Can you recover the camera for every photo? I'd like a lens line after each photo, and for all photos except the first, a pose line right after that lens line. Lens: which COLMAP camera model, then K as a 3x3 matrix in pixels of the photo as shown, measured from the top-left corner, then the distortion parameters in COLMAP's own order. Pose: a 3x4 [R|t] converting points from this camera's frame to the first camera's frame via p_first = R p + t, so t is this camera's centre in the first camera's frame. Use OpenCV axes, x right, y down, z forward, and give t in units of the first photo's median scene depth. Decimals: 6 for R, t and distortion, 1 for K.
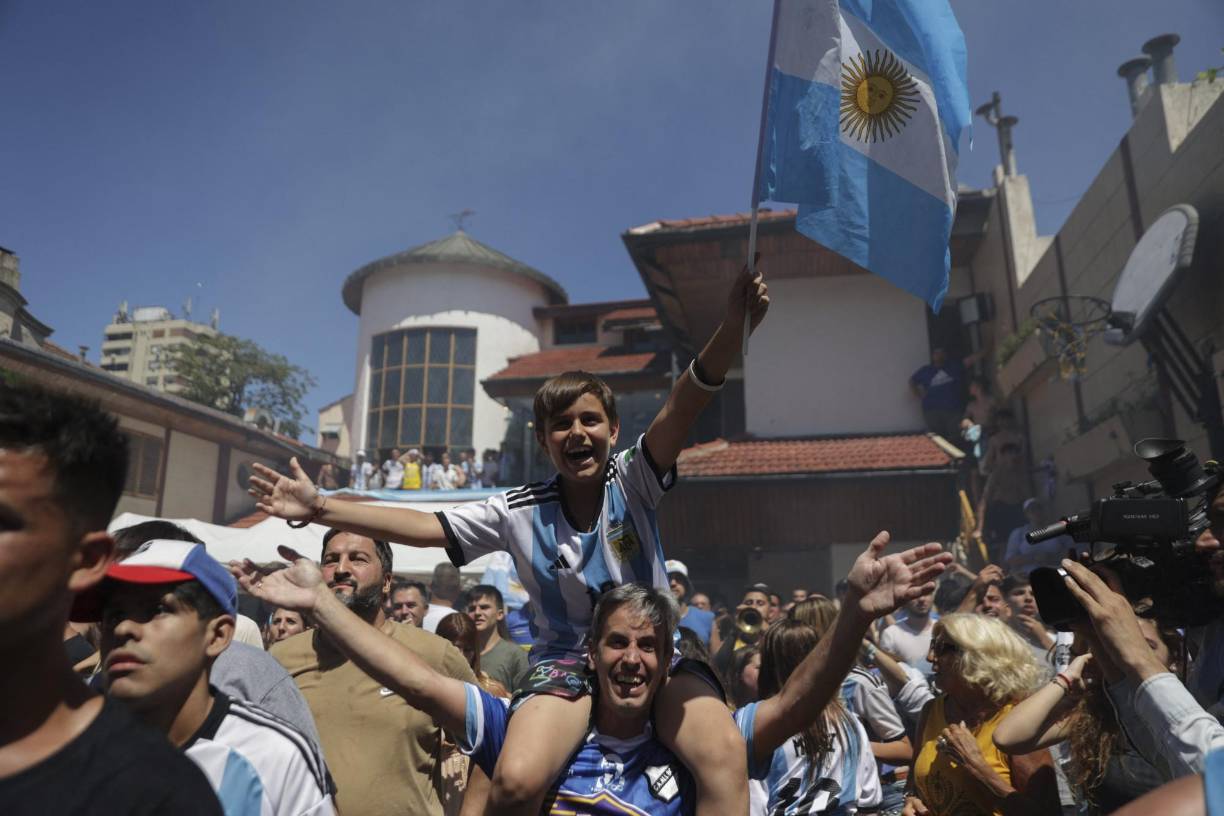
lens RADIAL K [[841.3, 0, 612.0], [0, 841.3, 408.0], [0, 0, 1]] dist [-0.109212, 0.098202]
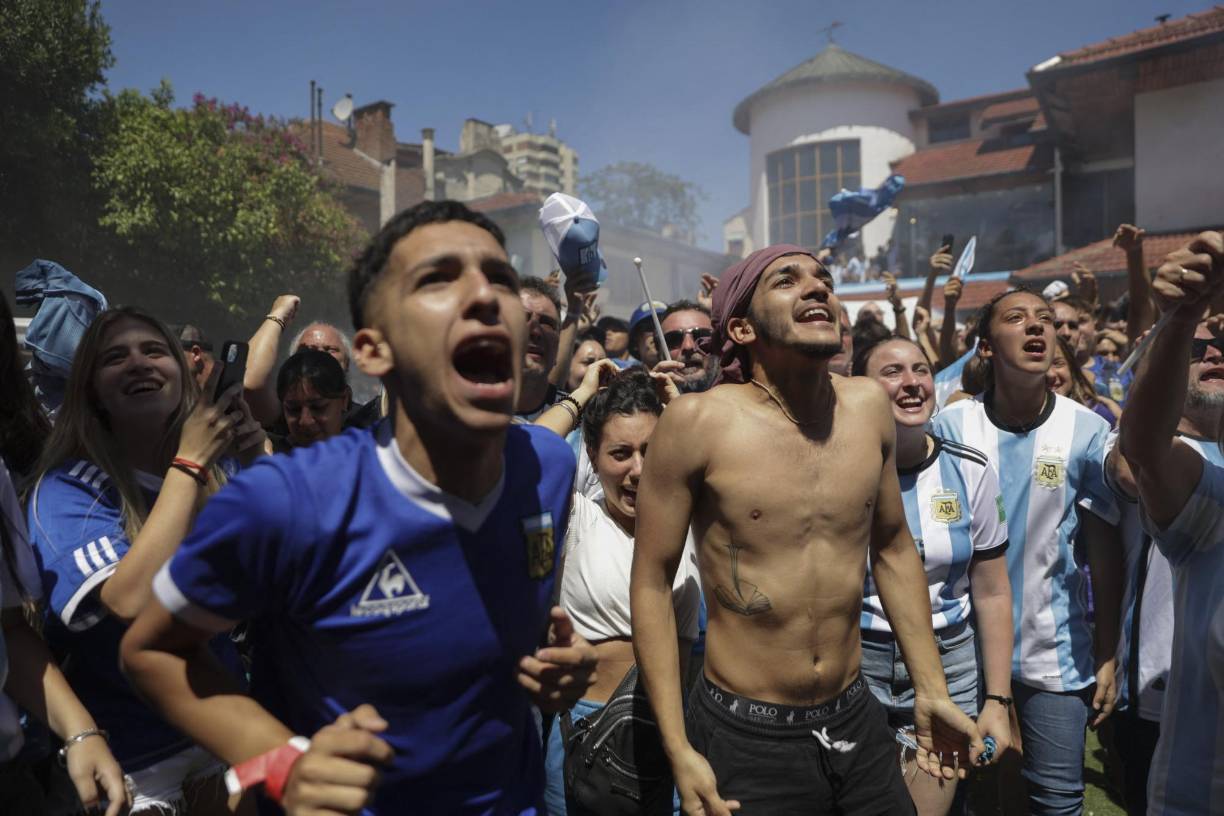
lens RADIAL K [[841.3, 0, 612.0], [0, 841.3, 408.0], [0, 0, 1]] dist [-0.109212, 0.098202]
pose [[0.927344, -0.010431, -0.374065, -0.057685], [0.107552, 0.964865, 0.239726, -0.047667], [0.358421, -0.262540, 0.895883, -0.219691]]
